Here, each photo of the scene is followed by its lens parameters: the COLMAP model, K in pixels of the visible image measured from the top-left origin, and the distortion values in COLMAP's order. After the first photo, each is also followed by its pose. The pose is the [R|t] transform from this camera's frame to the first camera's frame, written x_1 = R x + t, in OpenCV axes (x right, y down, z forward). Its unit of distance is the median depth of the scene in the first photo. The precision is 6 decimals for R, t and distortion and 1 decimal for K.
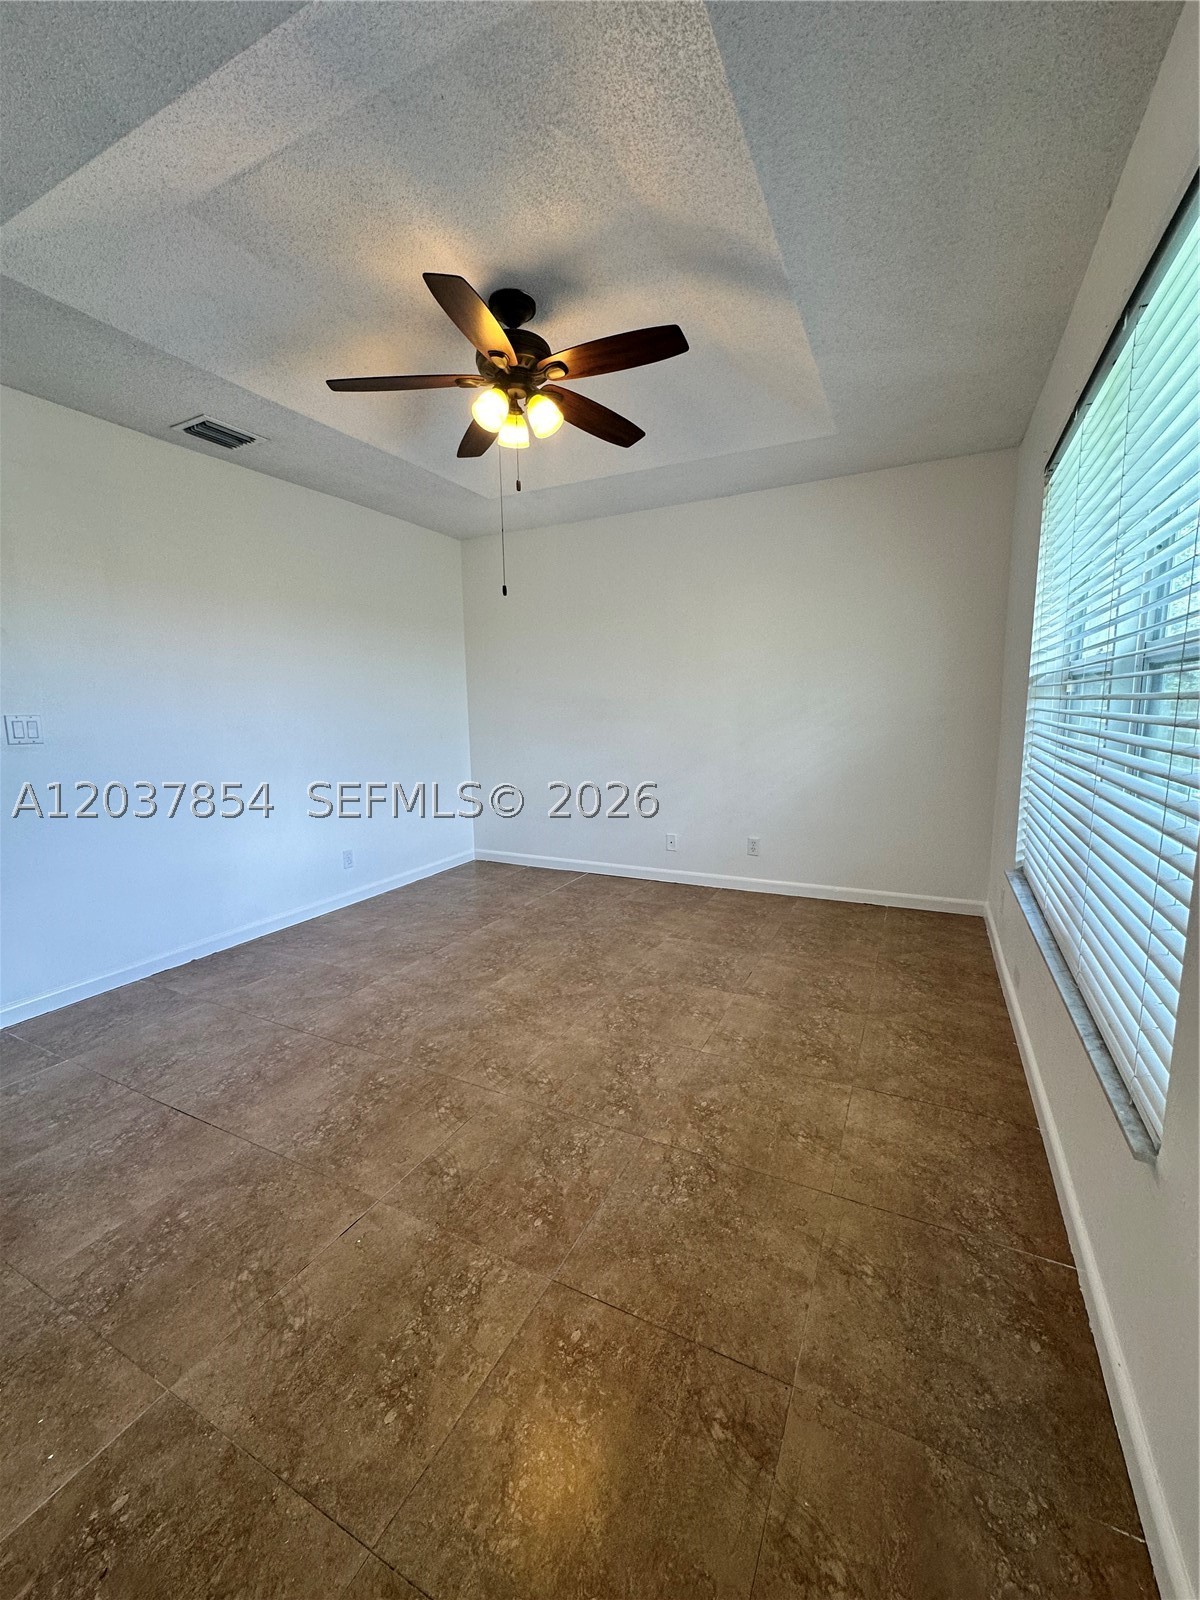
lens RADIAL K [[641.0, 0, 600.2], [0, 641.0, 799.5], [0, 0, 1]] dist [-0.006408, 0.001131]
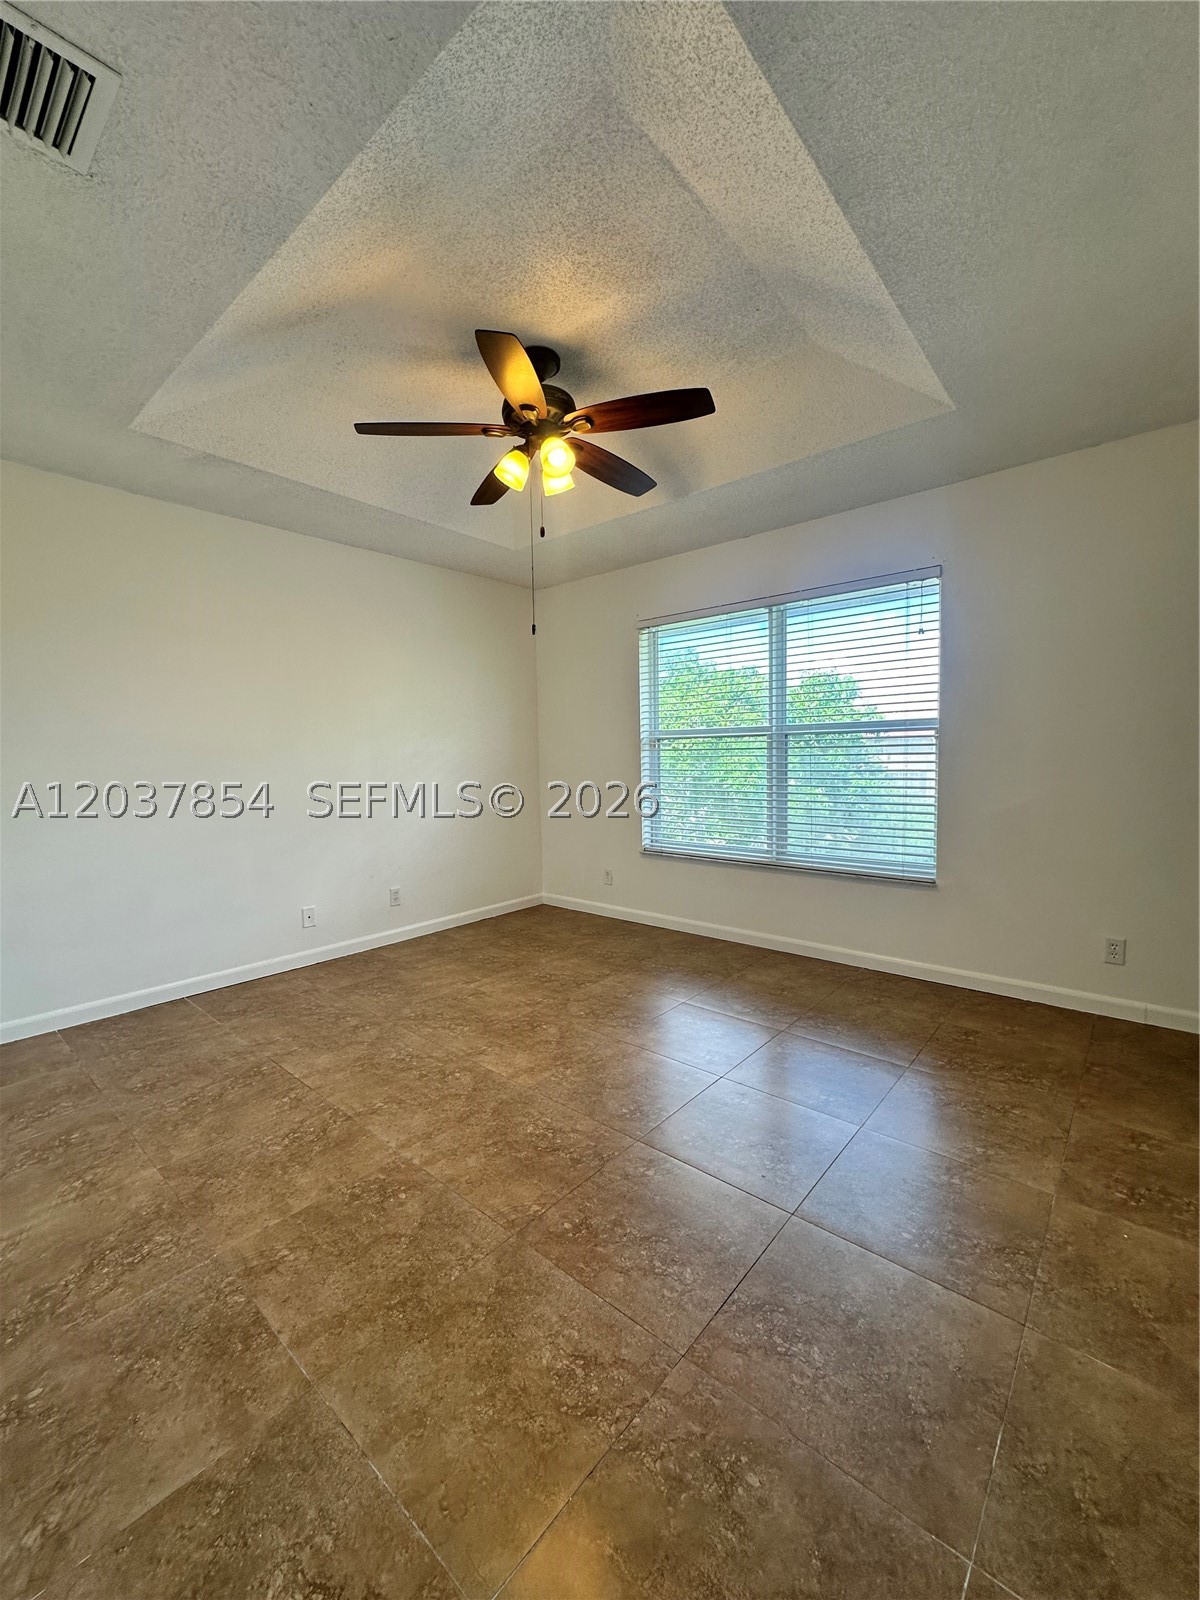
lens RADIAL K [[641.0, 0, 598.0], [0, 641.0, 801.6], [0, 0, 1]] dist [-0.006408, 0.001131]
pose [[0.245643, -0.057507, 0.967653, -0.885047], [0.153755, 0.987913, 0.019680, -0.061681], [-0.957089, 0.143948, 0.251516, 0.577713]]
